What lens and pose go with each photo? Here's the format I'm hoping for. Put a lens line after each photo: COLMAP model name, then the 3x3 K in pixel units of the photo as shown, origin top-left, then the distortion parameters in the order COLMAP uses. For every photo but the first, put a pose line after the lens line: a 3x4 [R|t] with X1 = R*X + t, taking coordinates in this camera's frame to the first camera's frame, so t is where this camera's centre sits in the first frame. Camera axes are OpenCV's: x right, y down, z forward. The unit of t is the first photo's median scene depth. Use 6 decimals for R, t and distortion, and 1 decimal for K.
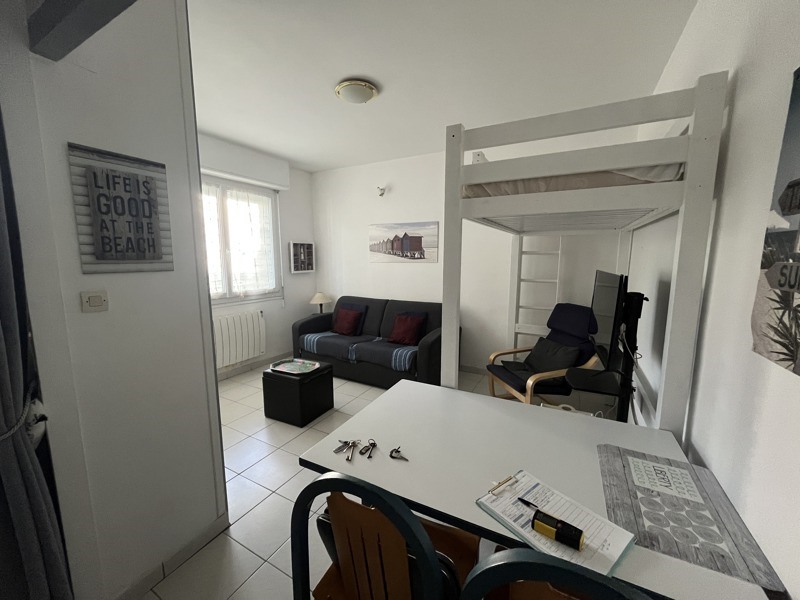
lens RADIAL K [[321.7, 0, 397.2], [0, 321.7, 301.1], [0, 0, 1]] dist [-0.001108, 0.000198]
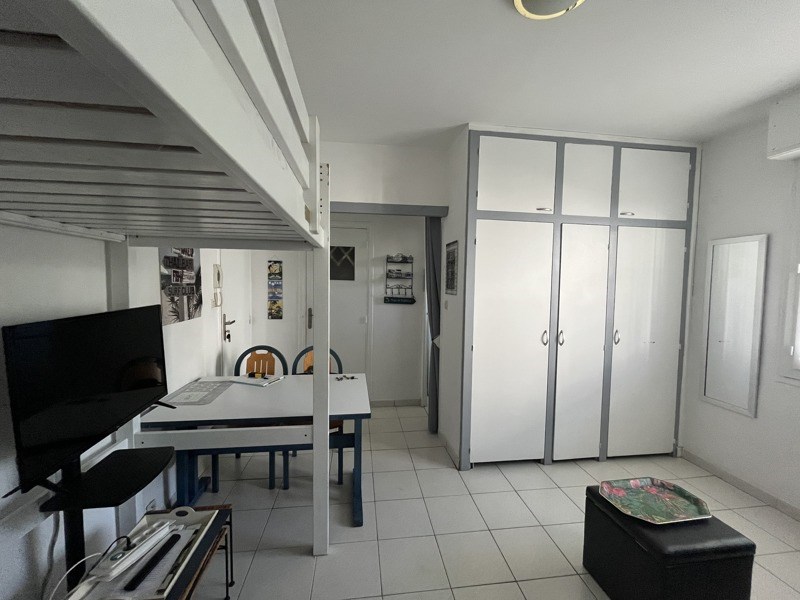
lens RADIAL K [[321.7, 0, 398.4], [0, 321.7, 300.2], [0, 0, 1]] dist [-0.001108, 0.000198]
pose [[-0.804773, 0.024900, -0.593060, 0.231908], [-0.092126, 0.981773, 0.166235, -0.115170], [0.586389, 0.188418, -0.787811, 0.777211]]
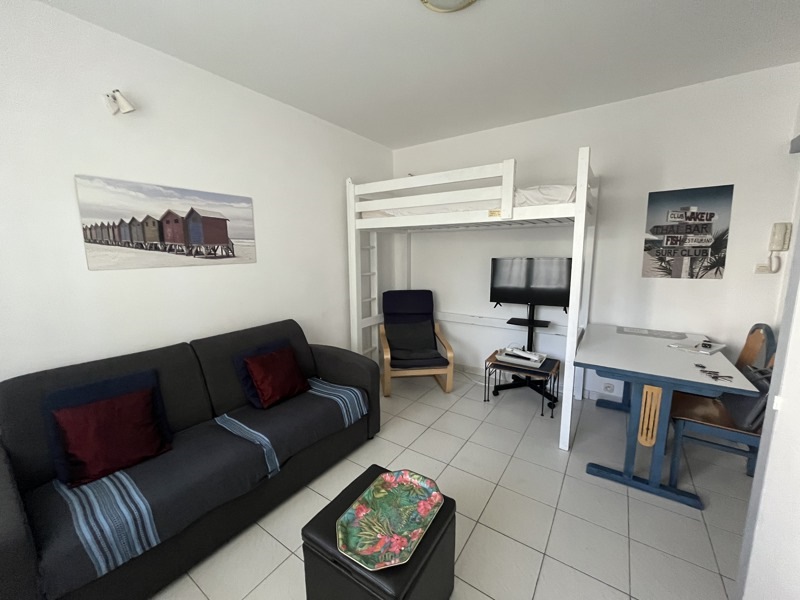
lens RADIAL K [[321.7, 0, 396.0], [0, 321.7, 302.9], [0, 0, 1]] dist [-0.001108, 0.000198]
pose [[0.104728, -0.159864, 0.981568, -0.481925], [0.151081, 0.978097, 0.143179, -0.087707], [-0.982958, 0.133301, 0.126586, 0.632080]]
